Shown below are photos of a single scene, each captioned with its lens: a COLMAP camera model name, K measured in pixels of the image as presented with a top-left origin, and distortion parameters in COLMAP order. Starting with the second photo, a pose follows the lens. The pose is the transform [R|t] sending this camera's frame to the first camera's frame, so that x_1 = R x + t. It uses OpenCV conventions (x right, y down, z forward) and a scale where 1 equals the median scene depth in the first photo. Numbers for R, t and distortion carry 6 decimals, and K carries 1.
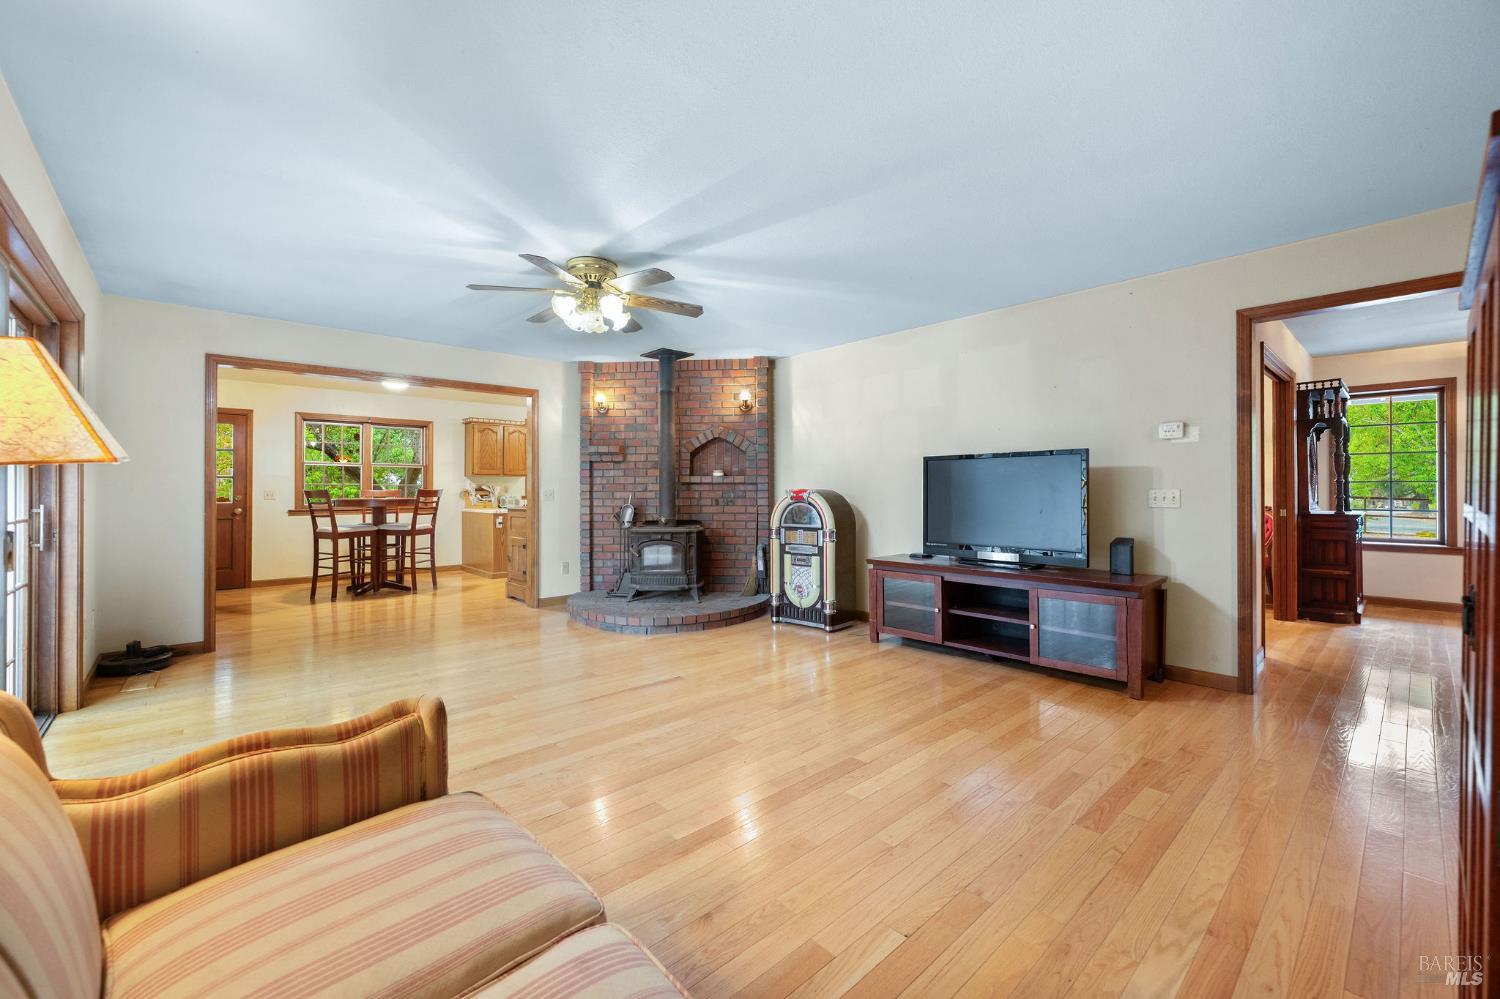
lens RADIAL K [[612.4, 0, 747.0], [0, 612.4, 499.7], [0, 0, 1]] dist [0.000202, 0.000134]
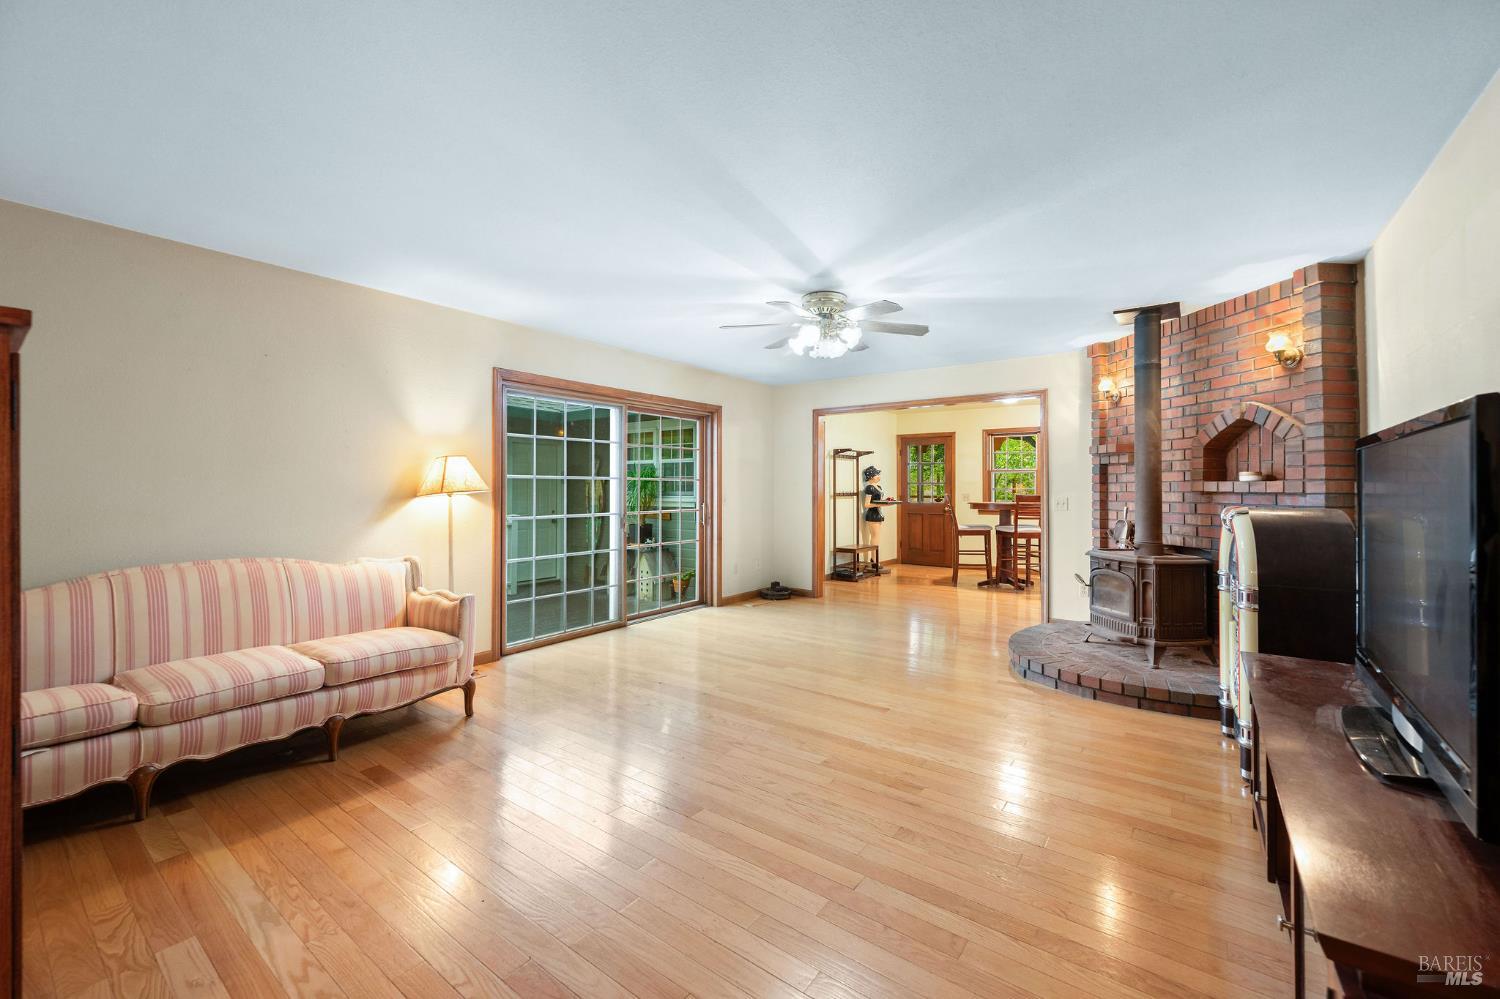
lens RADIAL K [[612.4, 0, 748.3], [0, 612.4, 486.2], [0, 0, 1]] dist [0.000202, 0.000134]
pose [[0.183488, -0.000490, -0.983022, 0.470853], [-0.017705, 0.999836, -0.003803, -0.022460], [0.982862, 0.018102, 0.183449, 0.392696]]
